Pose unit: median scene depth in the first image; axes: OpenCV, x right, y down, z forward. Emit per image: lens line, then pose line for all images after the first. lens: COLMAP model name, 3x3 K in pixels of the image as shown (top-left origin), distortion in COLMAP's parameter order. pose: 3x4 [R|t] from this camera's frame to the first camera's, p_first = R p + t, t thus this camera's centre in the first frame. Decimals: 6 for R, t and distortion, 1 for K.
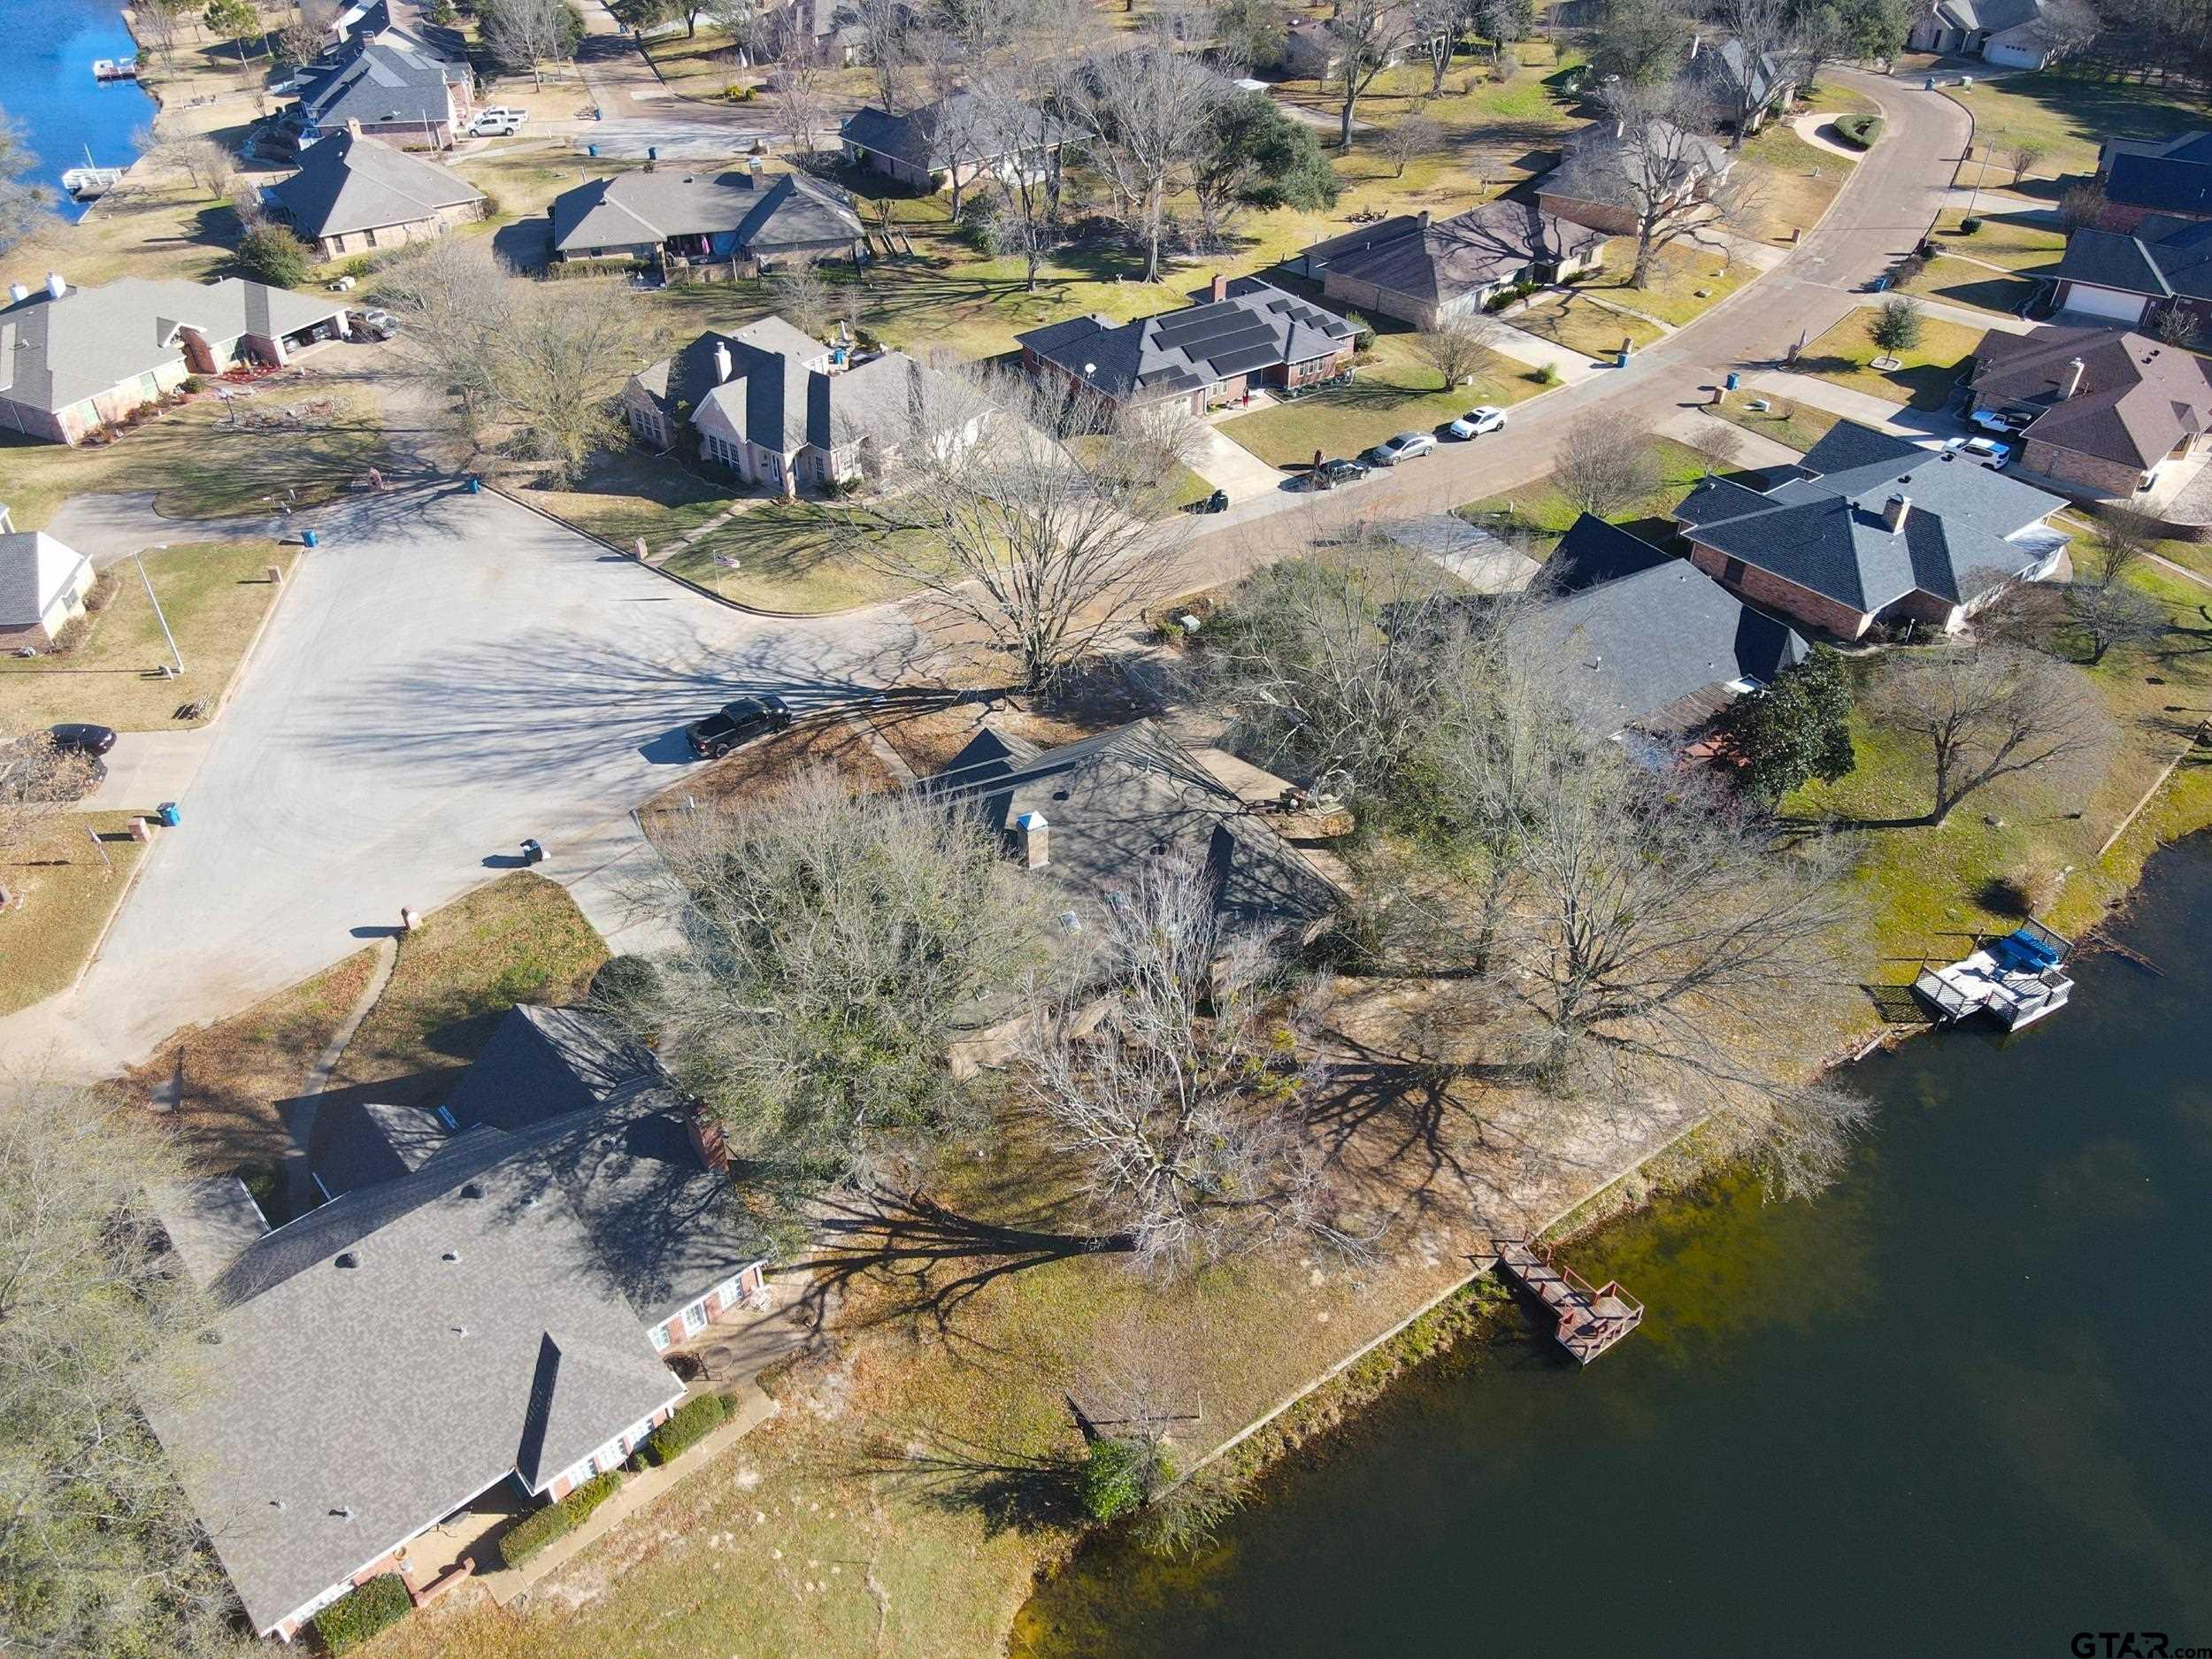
lens RADIAL K [[1619.6, 0, 1127.5], [0, 1619.6, 832.8], [0, 0, 1]] dist [-0.000133, 0.042560]
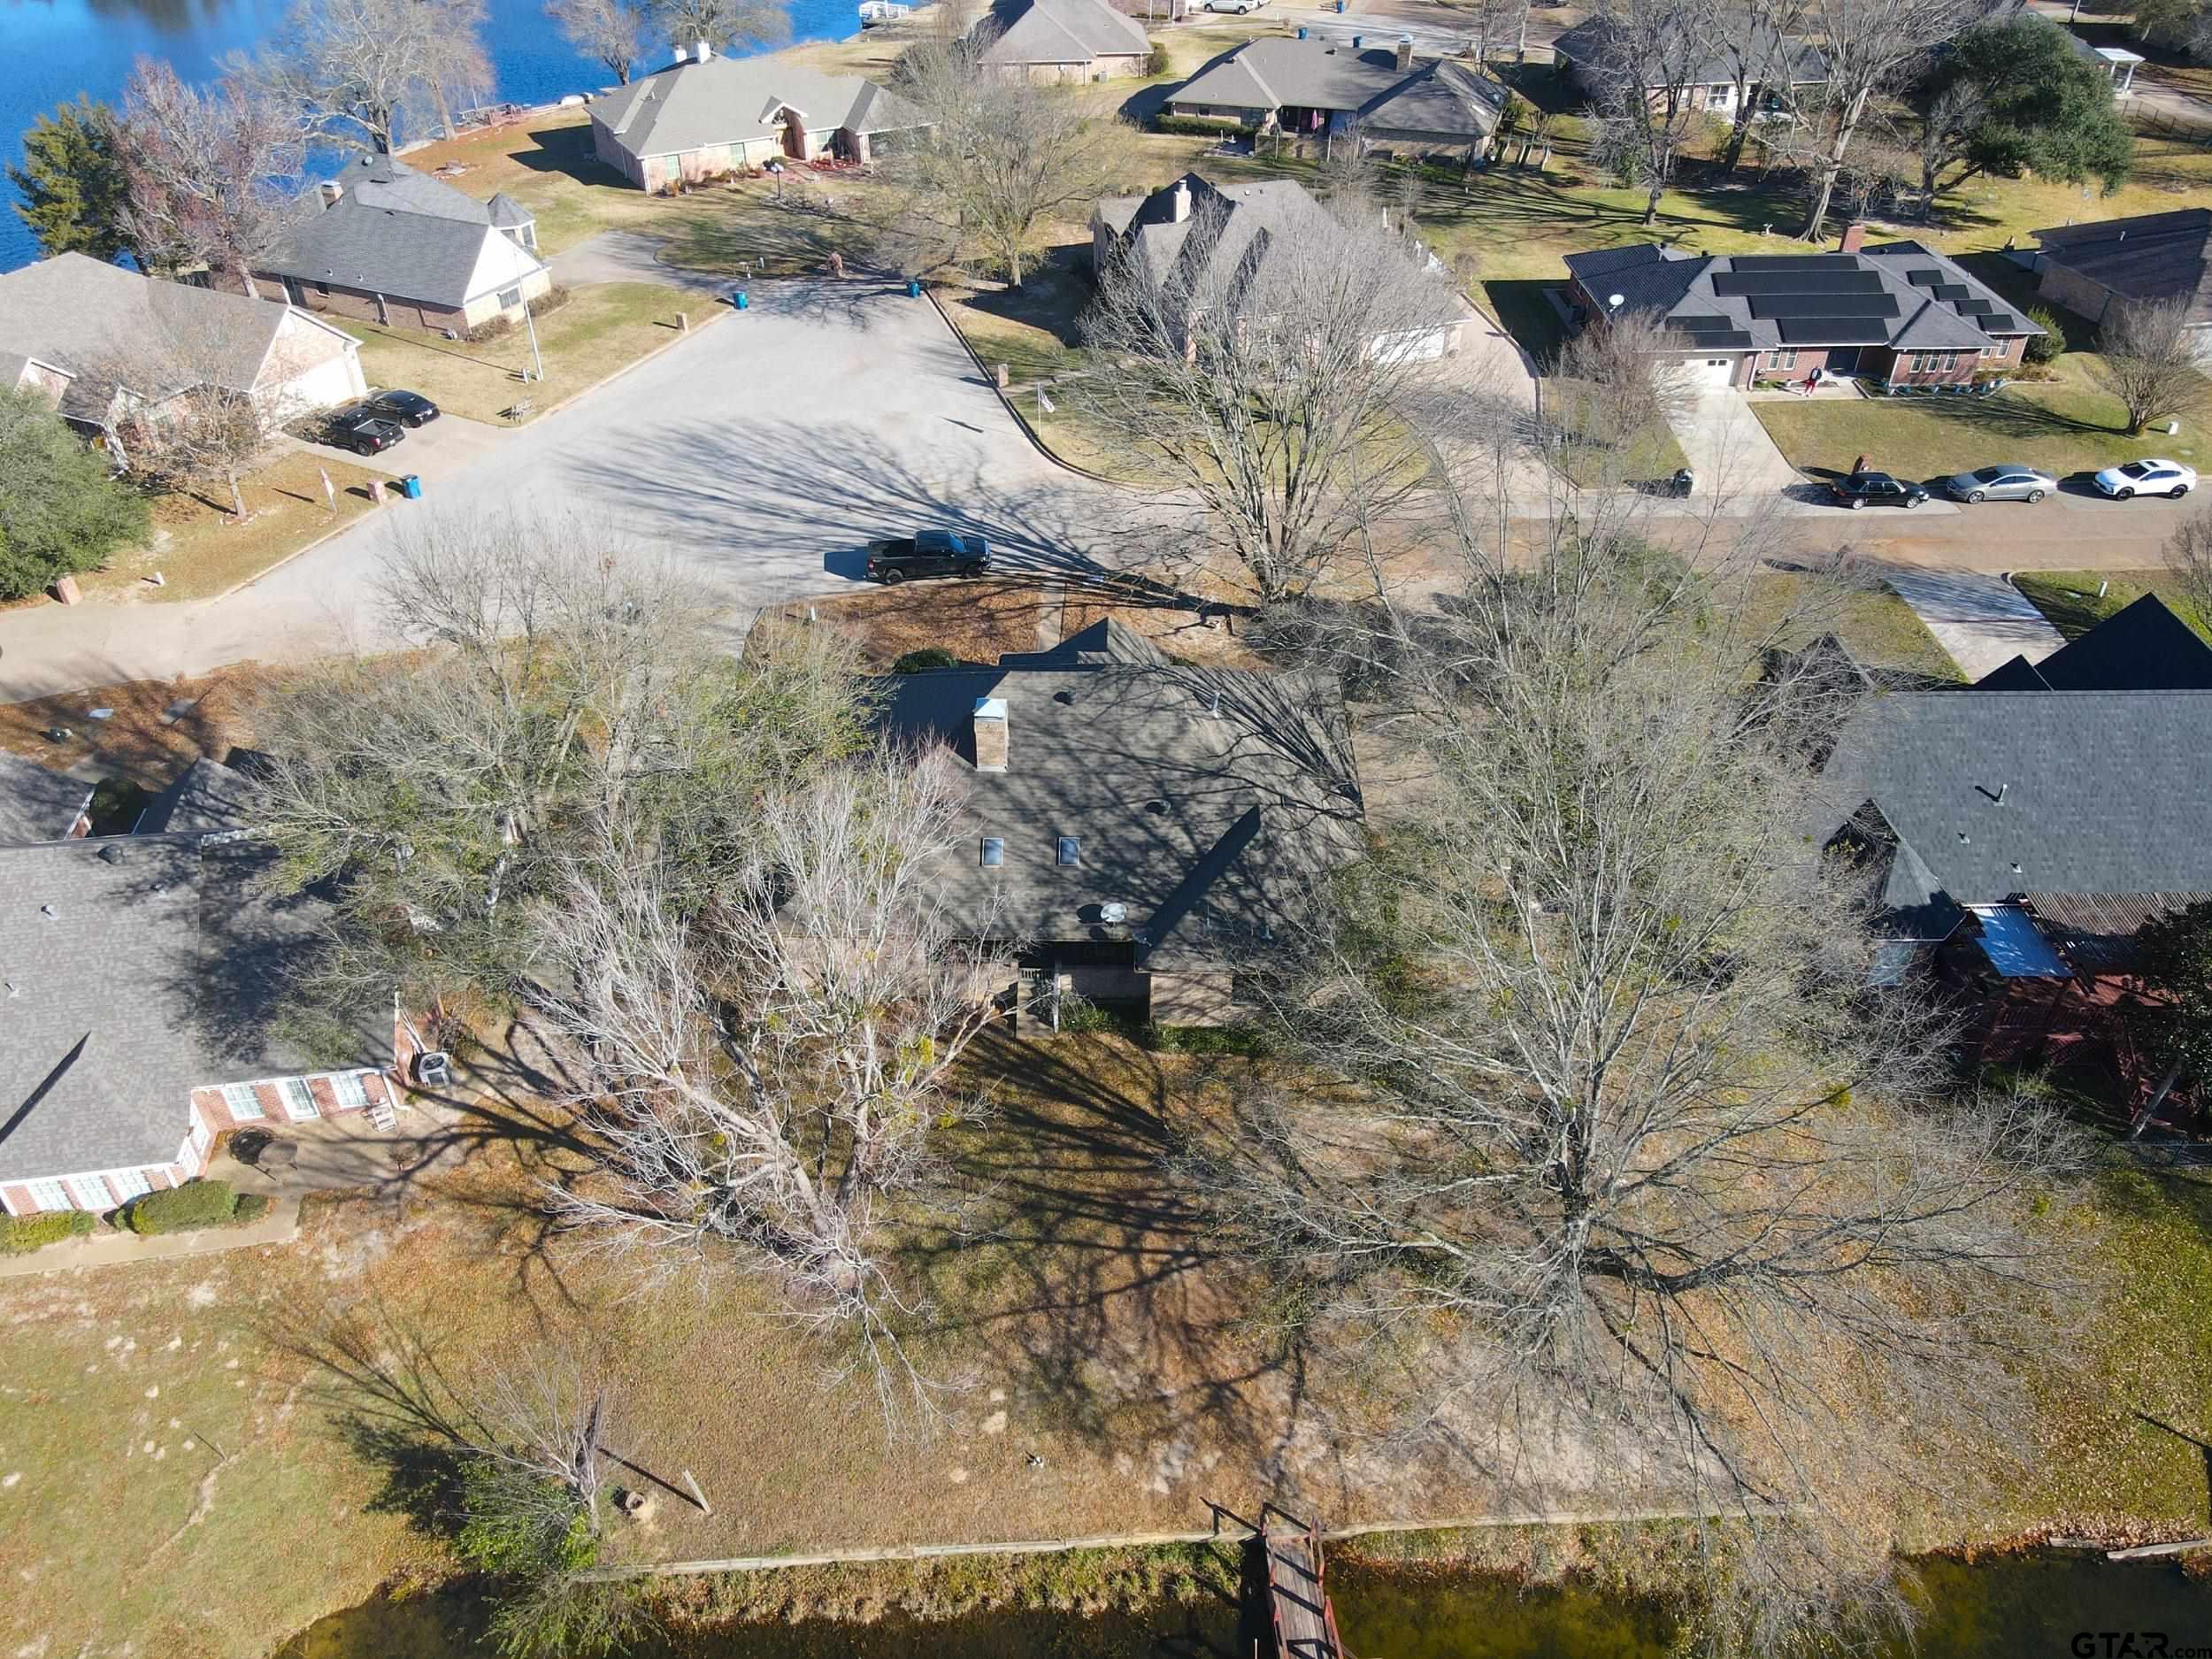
lens RADIAL K [[1648.3, 0, 1106.0], [0, 1648.3, 829.5], [0, 0, 1]] dist [0.011486, 0.011496]
pose [[0.842703, 0.322819, -0.430859, 0.242211], [-0.329429, 0.942169, 0.061596, -0.013724], [0.425826, 0.090030, 0.900315, 0.234624]]
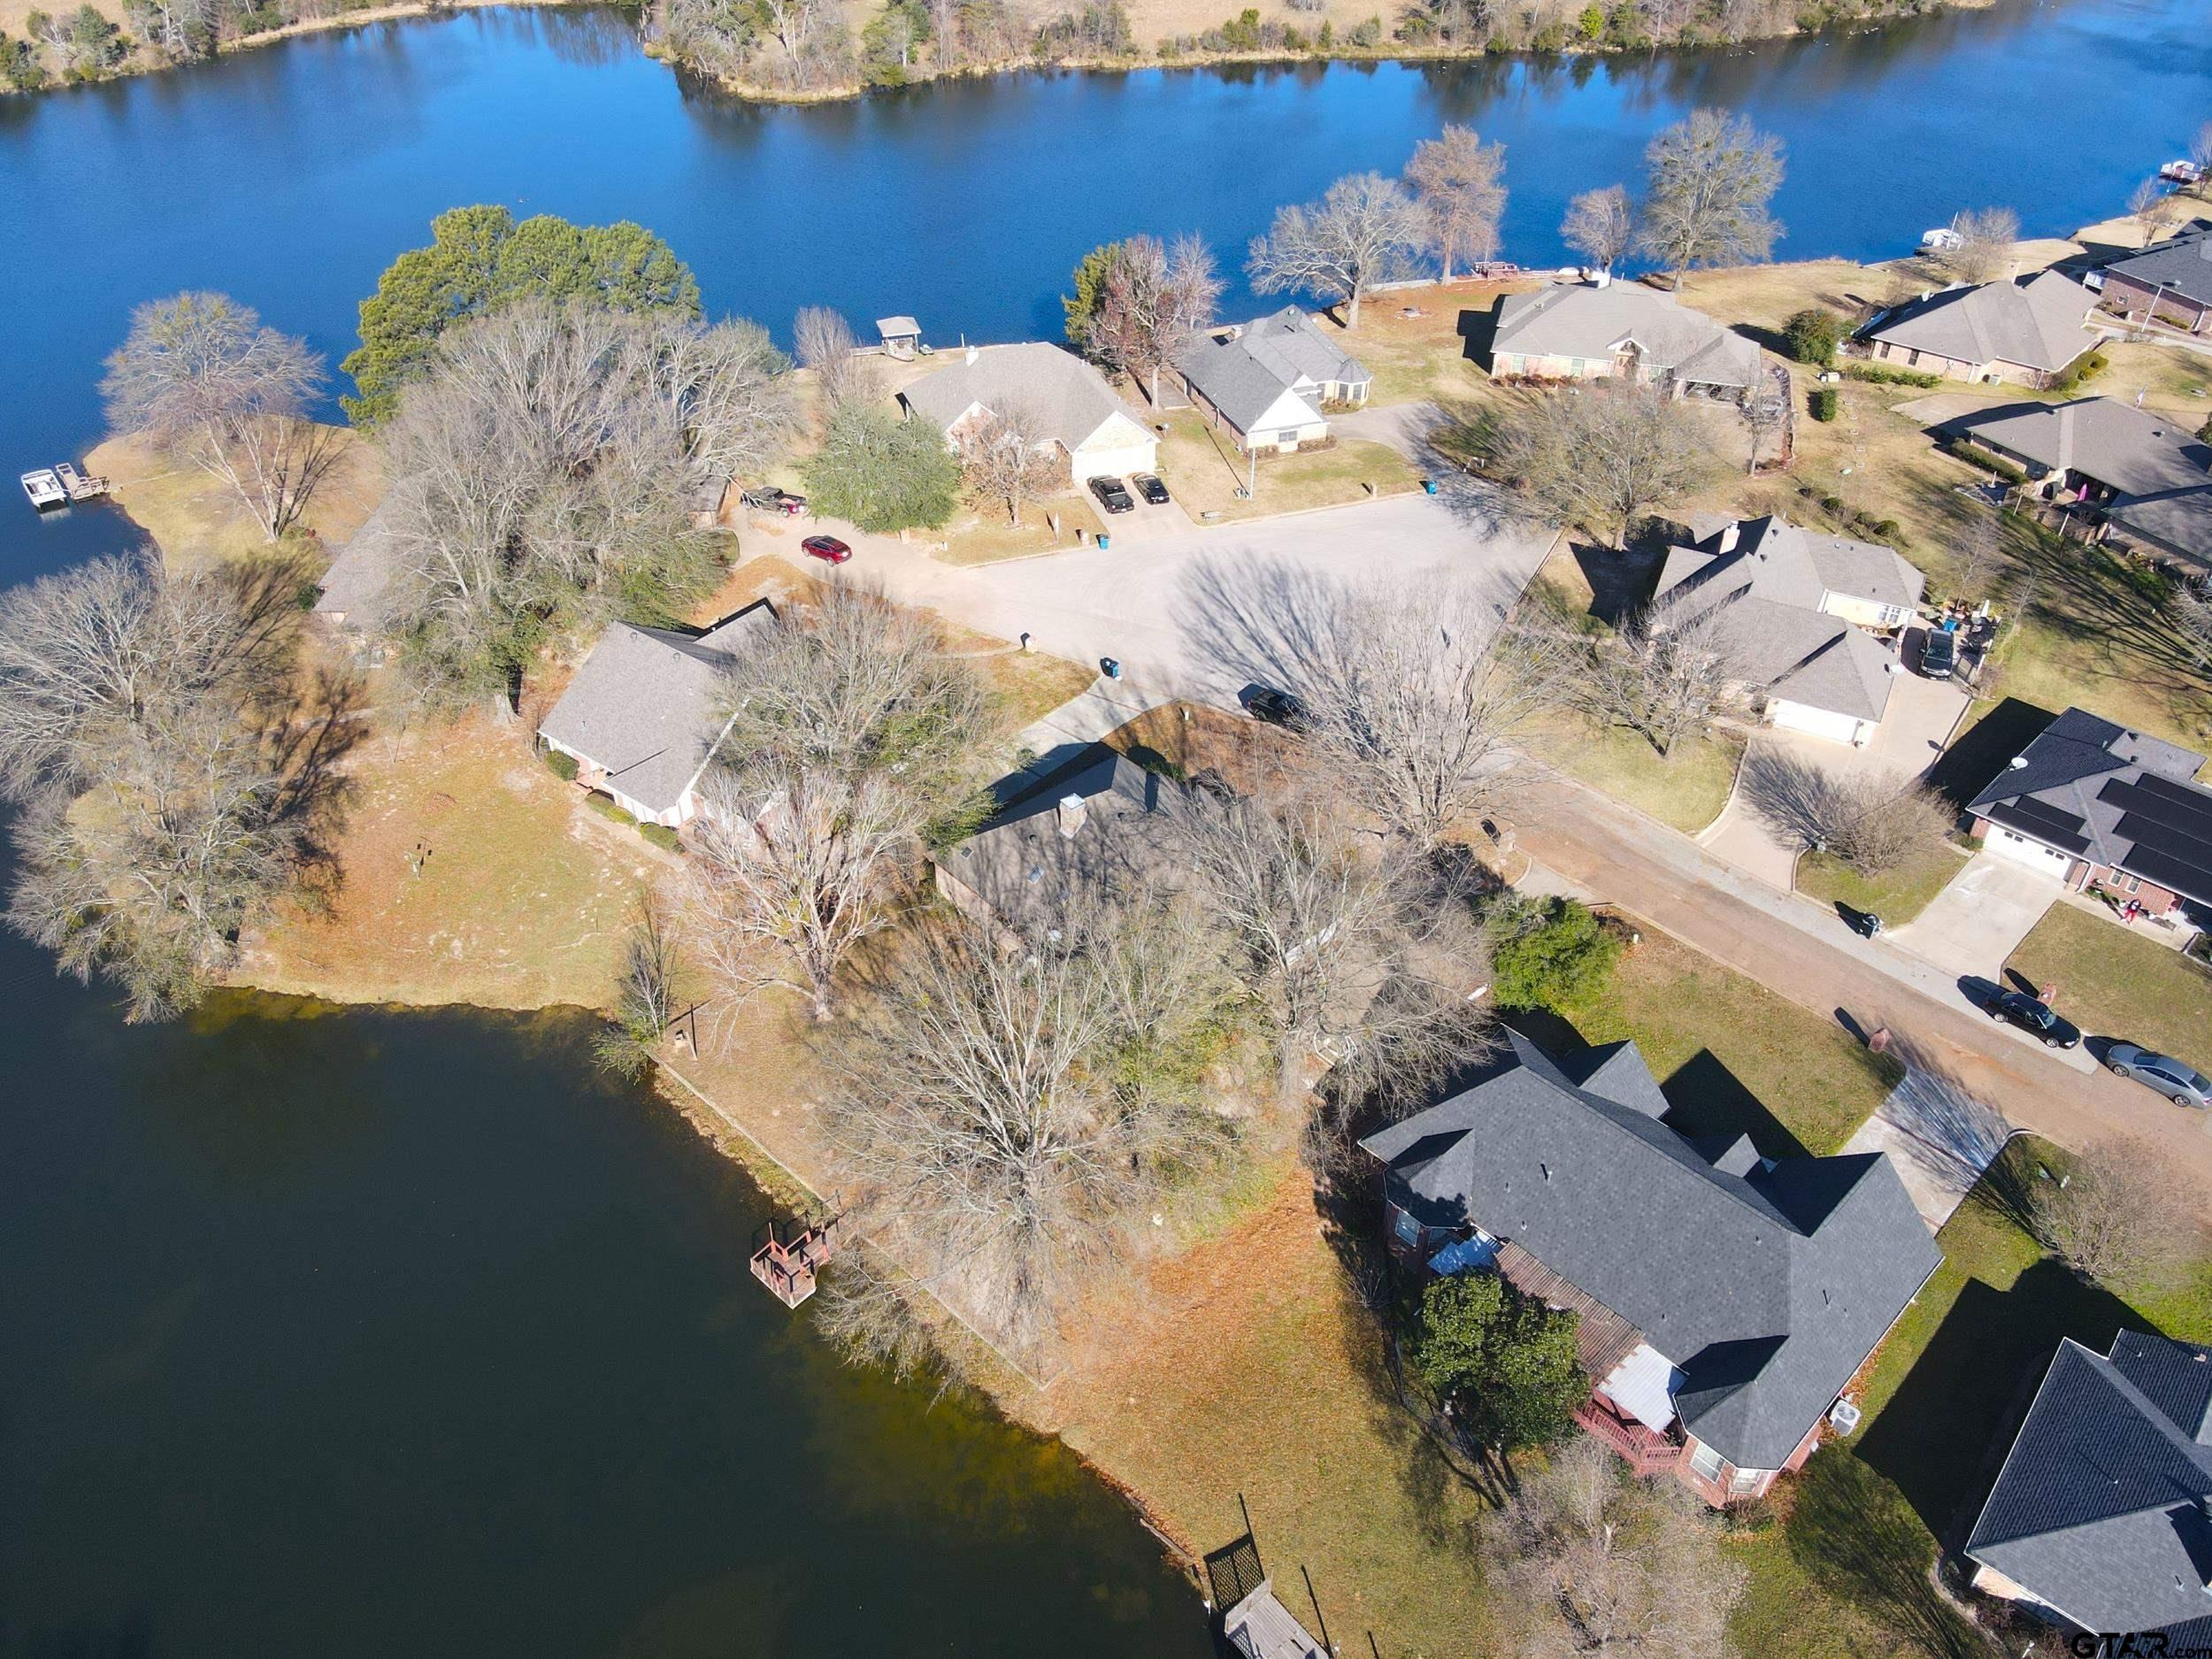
lens RADIAL K [[1648.3, 0, 1106.0], [0, 1648.3, 829.5], [0, 0, 1]] dist [0.011486, 0.011496]
pose [[0.188321, 0.600279, -0.777303, 0.716776], [-0.607855, 0.692895, 0.387826, -0.377991], [0.771393, 0.399452, 0.495369, 0.259016]]
